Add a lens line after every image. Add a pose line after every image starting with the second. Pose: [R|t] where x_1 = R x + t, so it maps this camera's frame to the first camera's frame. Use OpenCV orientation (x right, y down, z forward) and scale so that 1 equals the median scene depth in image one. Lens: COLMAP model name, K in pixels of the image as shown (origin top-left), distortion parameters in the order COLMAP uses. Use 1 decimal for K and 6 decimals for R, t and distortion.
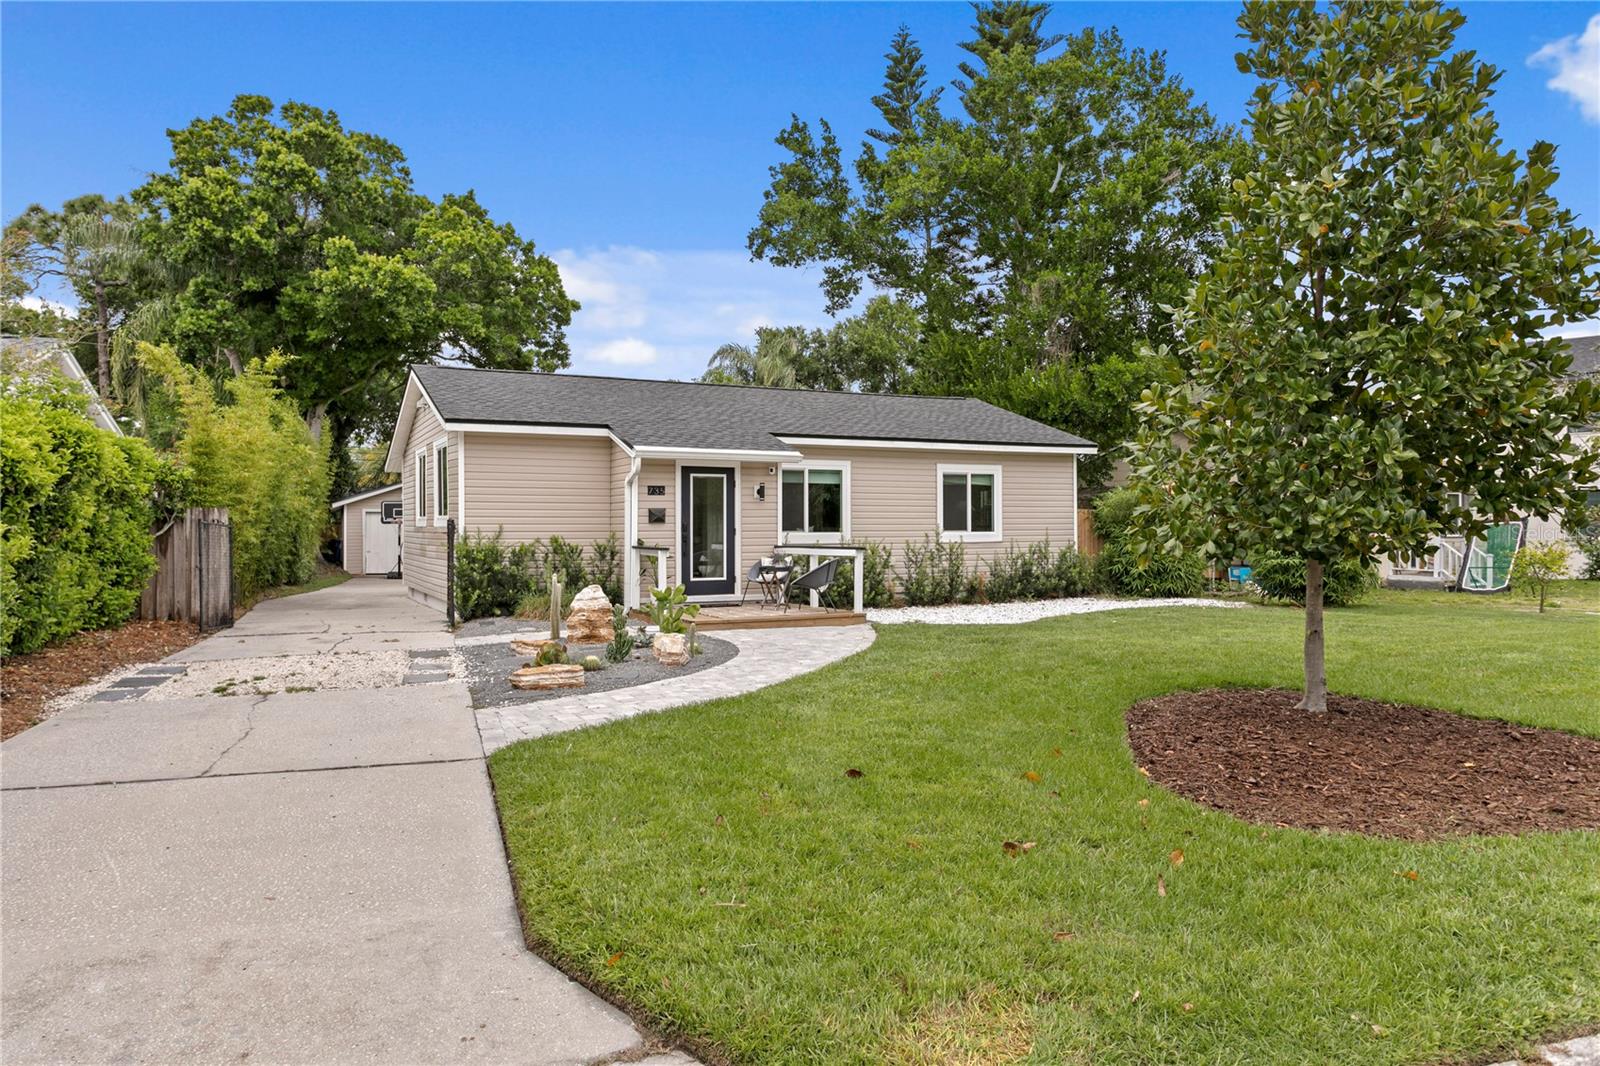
lens RADIAL K [[1049.6, 0, 763.7], [0, 1049.6, 511.8], [0, 0, 1]] dist [-0.004318, 0.004254]
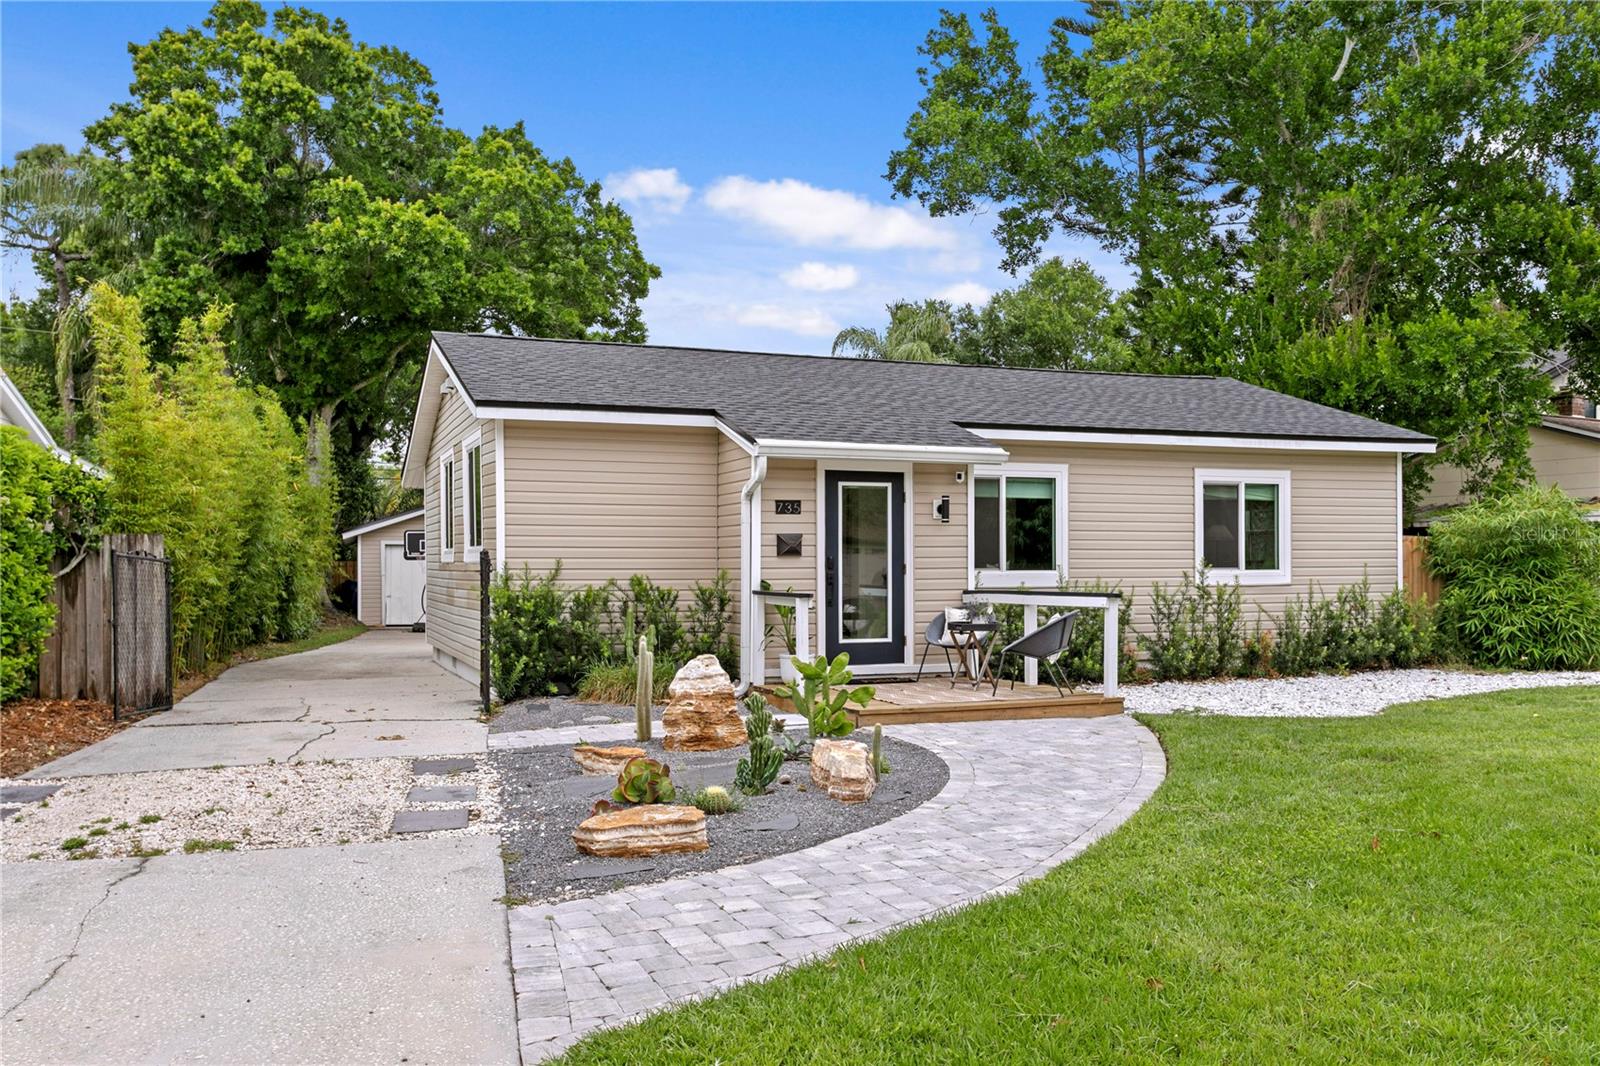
lens RADIAL K [[1298.8, 0, 764.3], [0, 1298.8, 555.5], [0, 0, 1]] dist [0.020610, 0.008861]
pose [[0.996071, -0.001172, -0.088545, -0.038136], [0.001806, 0.999973, 0.007075, 0.003769], [0.088535, -0.007207, 0.996047, 0.153790]]
